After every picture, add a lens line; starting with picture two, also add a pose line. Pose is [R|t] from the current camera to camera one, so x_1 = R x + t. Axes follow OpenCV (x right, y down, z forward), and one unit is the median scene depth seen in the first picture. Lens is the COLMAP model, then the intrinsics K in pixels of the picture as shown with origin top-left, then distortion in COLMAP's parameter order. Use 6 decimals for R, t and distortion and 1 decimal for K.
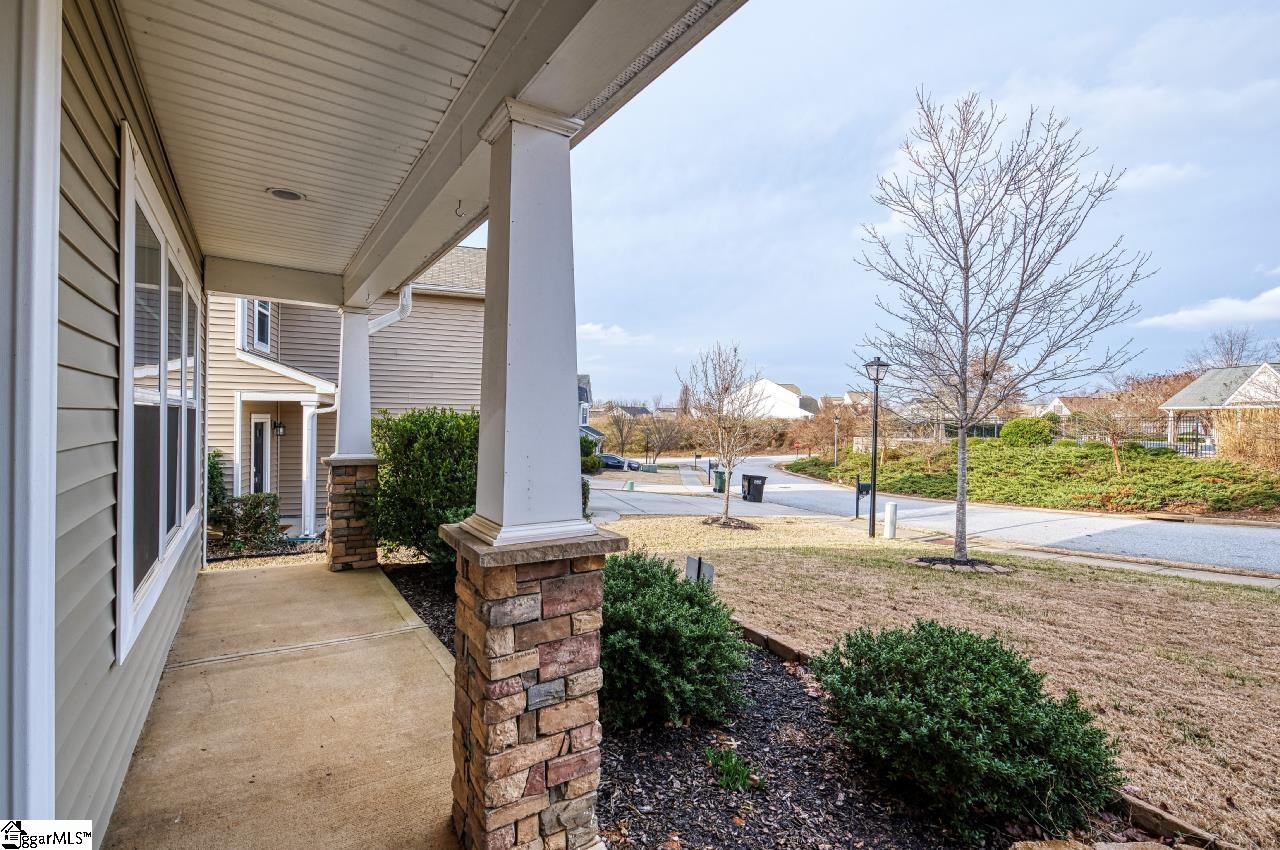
lens RADIAL K [[564.9, 0, 639.0], [0, 564.9, 427.0], [0, 0, 1]] dist [-0.000279, -0.002260]
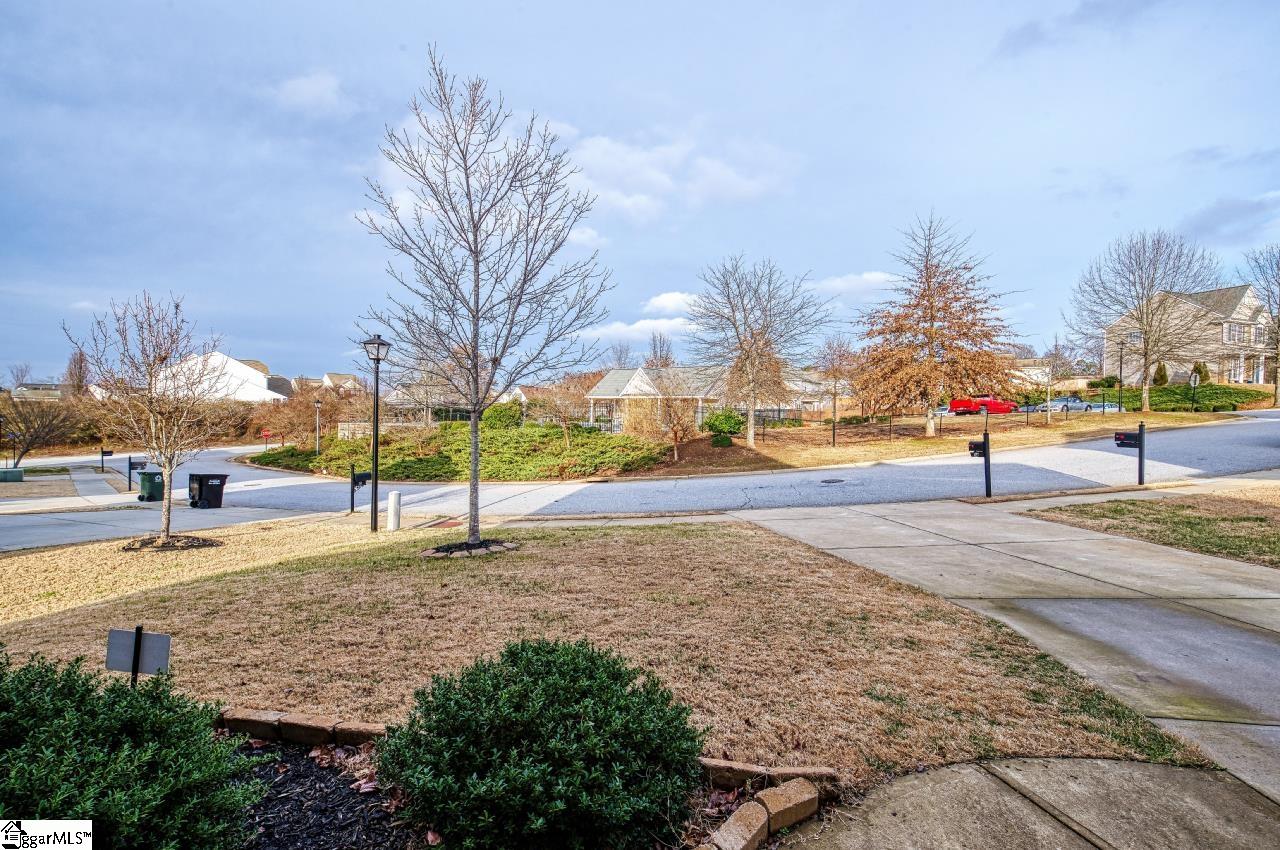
lens RADIAL K [[564.9, 0, 646.1], [0, 564.9, 426.4], [0, 0, 1]] dist [-0.000279, -0.002260]
pose [[0.644763, -0.021197, 0.764089, 0.001391], [0.001263, 0.999644, 0.026666, 0.000899], [-0.764382, -0.016228, 0.644560, 0.118458]]
